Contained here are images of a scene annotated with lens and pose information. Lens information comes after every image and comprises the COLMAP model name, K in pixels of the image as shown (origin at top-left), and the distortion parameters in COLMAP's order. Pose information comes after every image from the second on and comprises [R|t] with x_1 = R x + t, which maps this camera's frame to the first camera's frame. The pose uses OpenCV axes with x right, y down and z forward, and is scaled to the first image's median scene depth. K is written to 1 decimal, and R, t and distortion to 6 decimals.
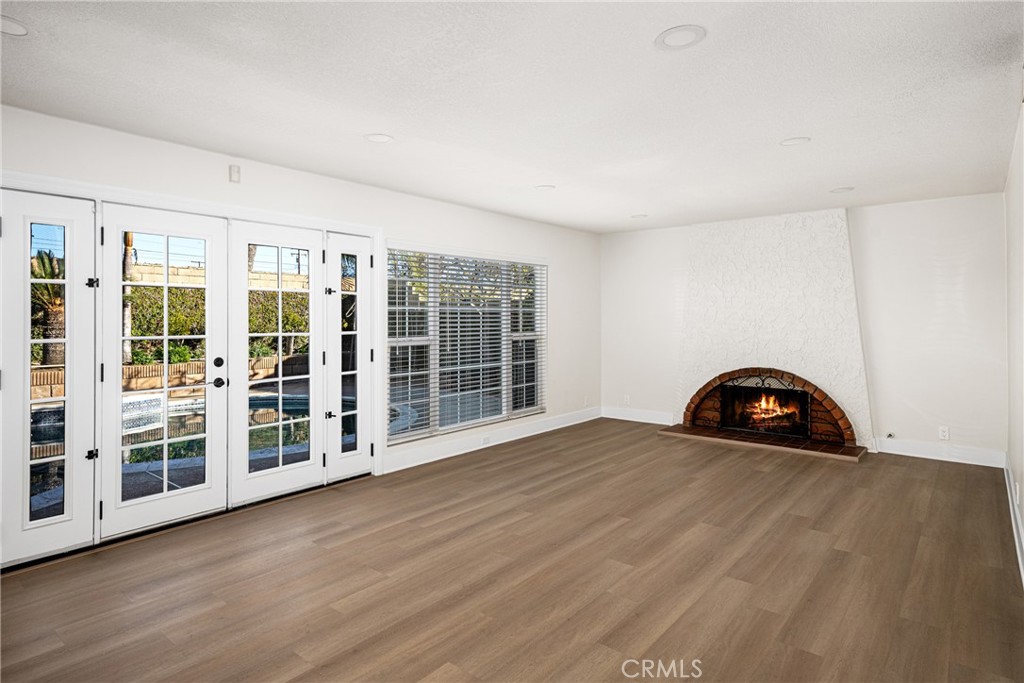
lens RADIAL K [[538.7, 0, 510.6], [0, 538.7, 333.4], [0, 0, 1]] dist [-0.000806, -0.001212]
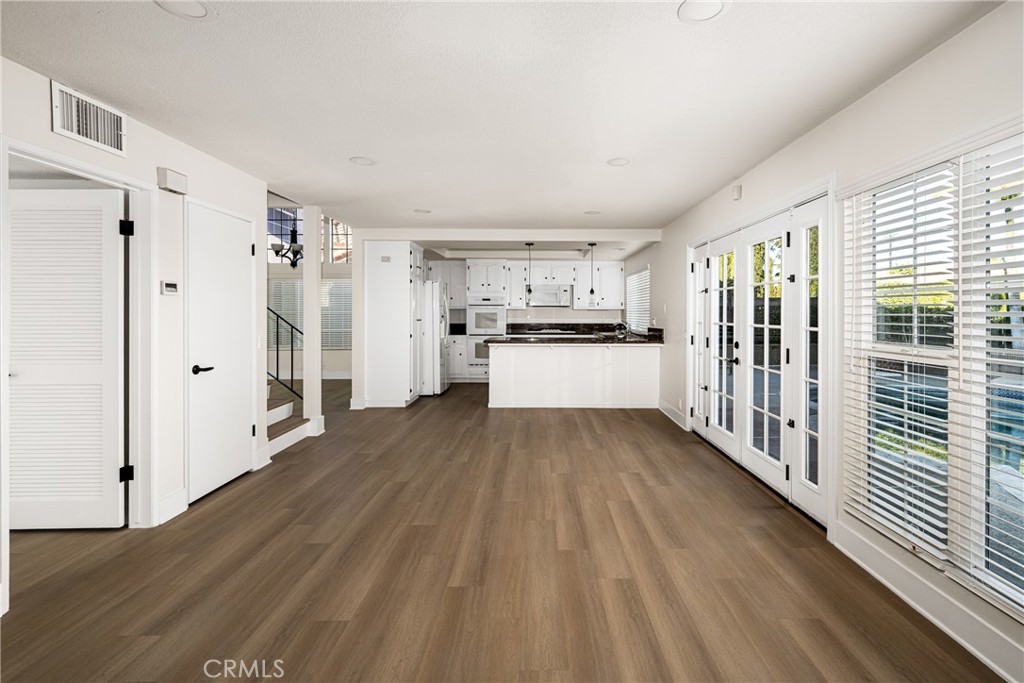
lens RADIAL K [[441.6, 0, 530.1], [0, 441.6, 312.1], [0, 0, 1]] dist [0.000429, 0.000411]
pose [[-0.762146, 0.002997, -0.647399, 0.589299], [-0.014118, 0.999675, 0.021248, -0.047637], [0.647252, 0.025334, -0.761855, 1.705767]]
